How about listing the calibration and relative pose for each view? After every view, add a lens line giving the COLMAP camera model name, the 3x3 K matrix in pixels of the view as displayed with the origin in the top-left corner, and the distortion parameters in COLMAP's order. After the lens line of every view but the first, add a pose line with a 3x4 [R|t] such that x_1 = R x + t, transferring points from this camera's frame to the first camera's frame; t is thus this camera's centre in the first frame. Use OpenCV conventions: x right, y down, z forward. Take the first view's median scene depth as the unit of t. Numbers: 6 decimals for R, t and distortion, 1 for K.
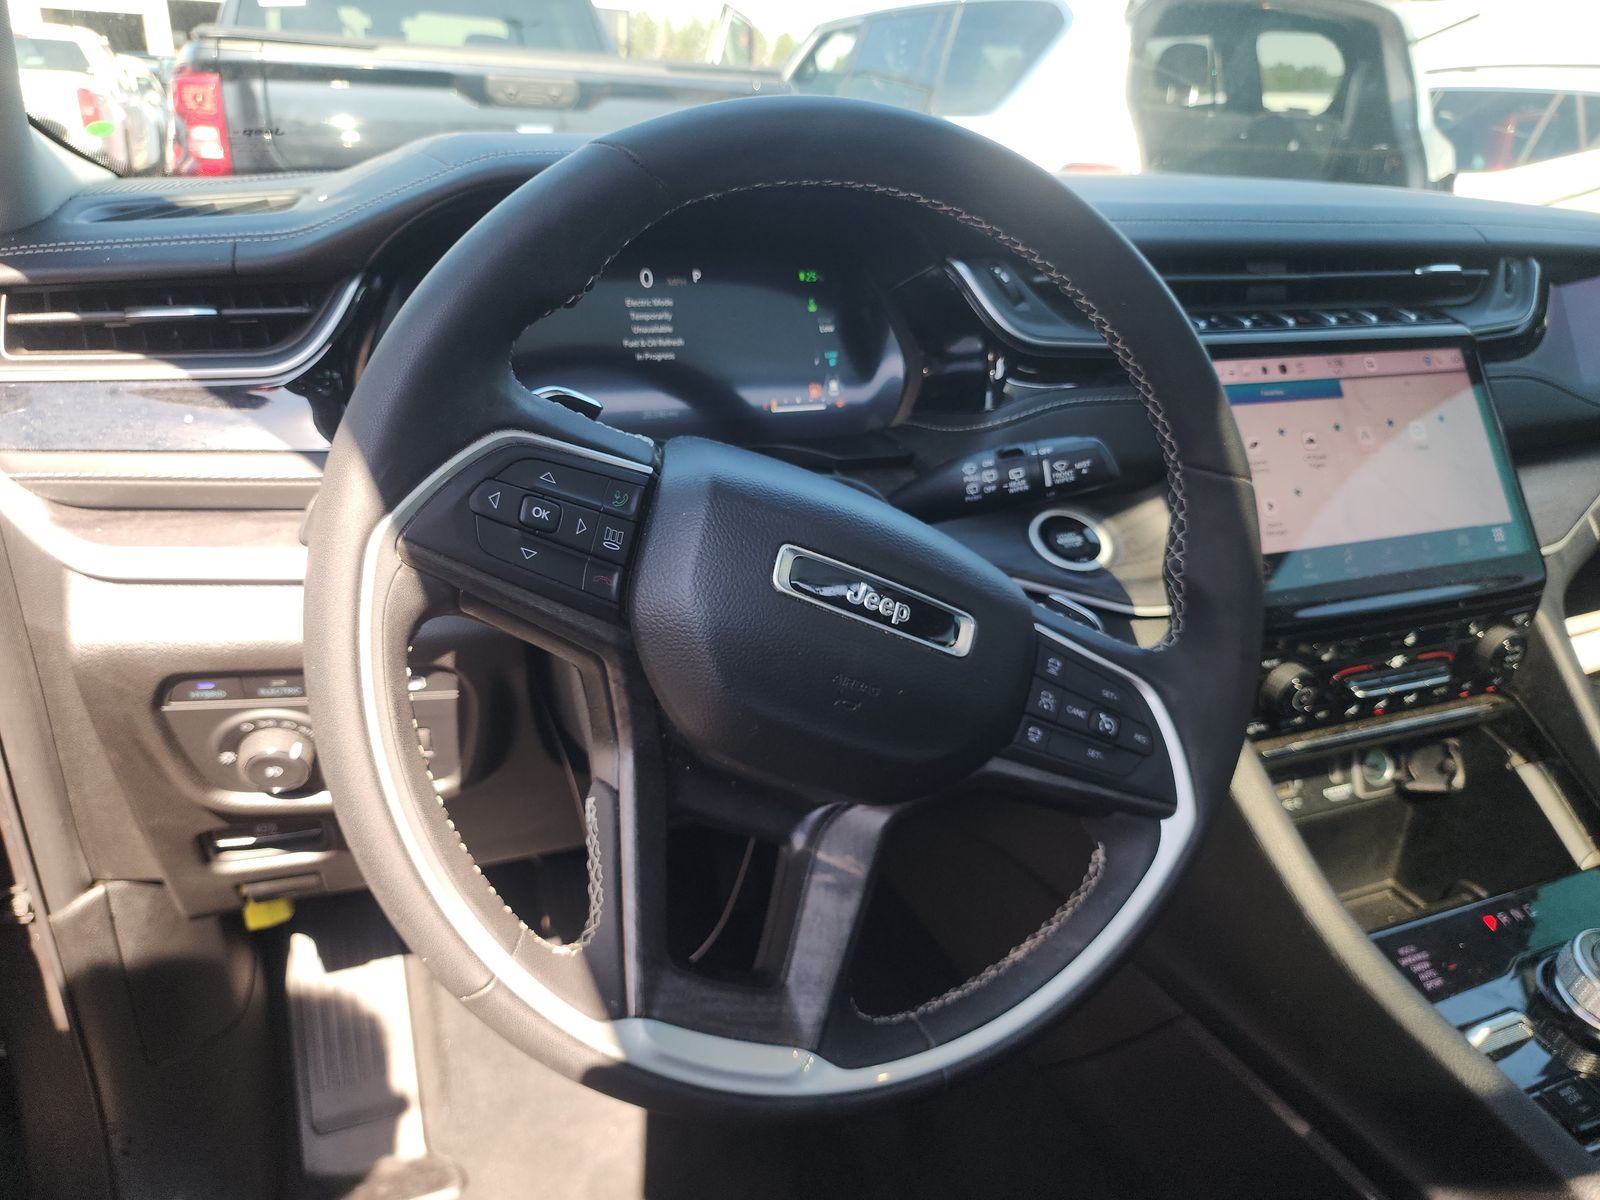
lens RADIAL K [[1074.5, 0, 792.4], [0, 1074.5, 601.3], [0, 0, 1]] dist [0.016480, -0.023427]
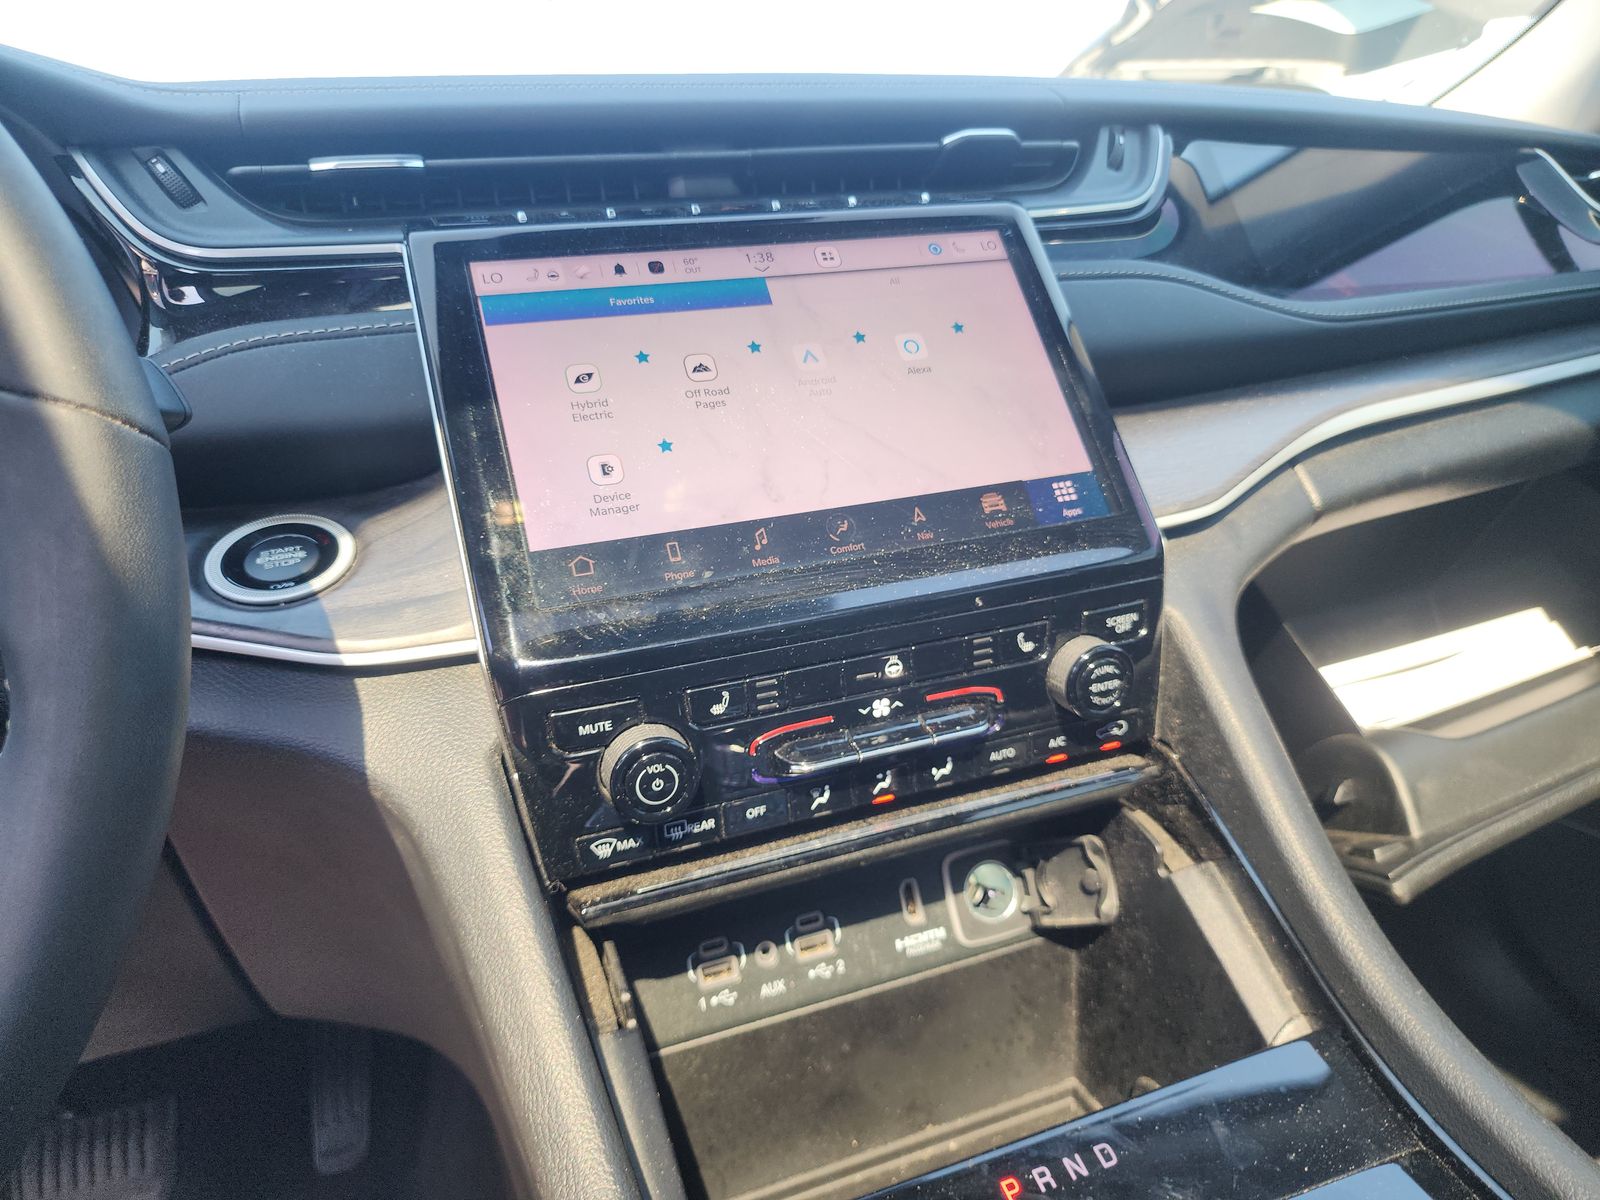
lens RADIAL K [[1074.5, 0, 806.4], [0, 1074.5, 596.4], [0, 0, 1]] dist [0.016480, -0.023427]
pose [[0.993350, -0.104174, -0.049018, 0.523047], [0.095305, 0.982903, -0.157536, 0.079208], [0.064591, 0.151817, 0.986296, 0.384879]]
